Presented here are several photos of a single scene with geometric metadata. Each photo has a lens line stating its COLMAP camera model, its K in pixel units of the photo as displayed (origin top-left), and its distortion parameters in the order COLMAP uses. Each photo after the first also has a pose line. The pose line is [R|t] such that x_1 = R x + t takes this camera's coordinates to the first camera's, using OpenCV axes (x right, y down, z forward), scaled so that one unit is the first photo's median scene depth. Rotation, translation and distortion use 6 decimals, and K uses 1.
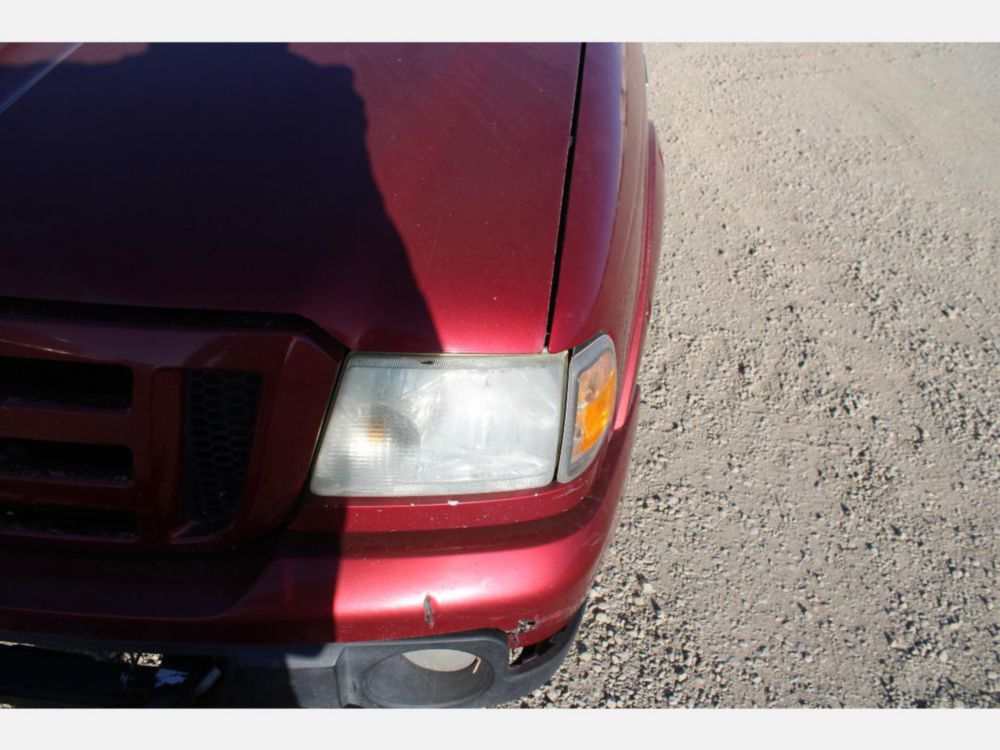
lens RADIAL K [[829.3, 0, 500.0], [0, 829.3, 375.0], [0, 0, 1]] dist [-0.166936, 0.150365]
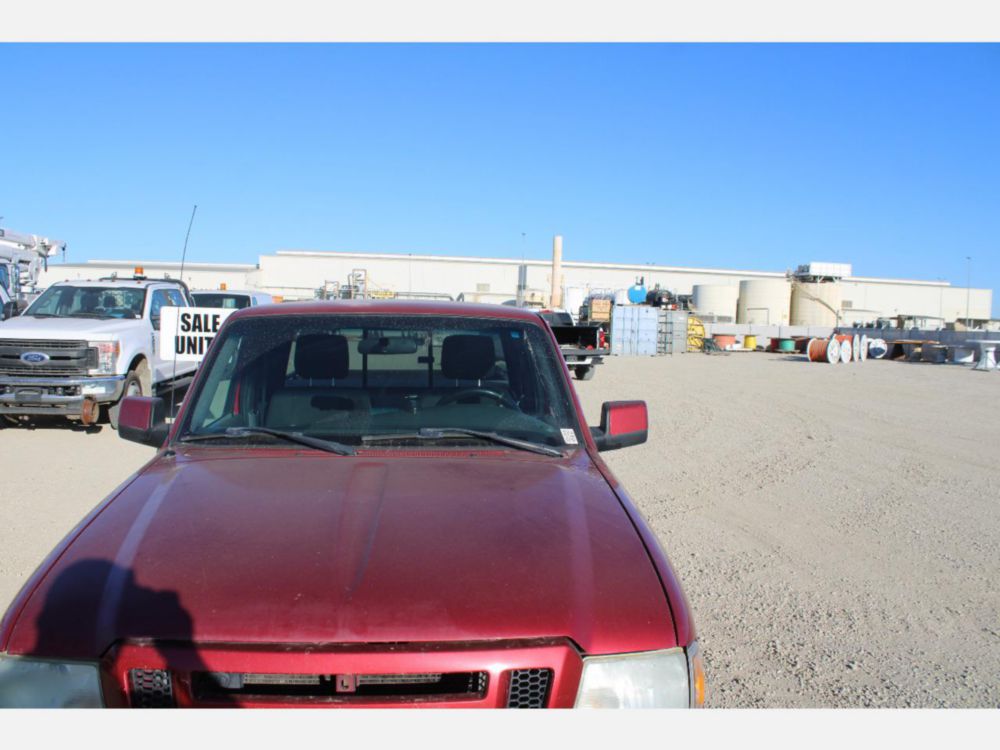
lens RADIAL K [[829.3, 0, 500.0], [0, 829.3, 375.0], [0, 0, 1]] dist [-0.166936, 0.150365]
pose [[0.982667, -0.063182, 0.174281, -0.180538], [0.145694, 0.844527, -0.515313, 0.099353], [-0.114626, 0.531773, 0.839094, -0.253830]]
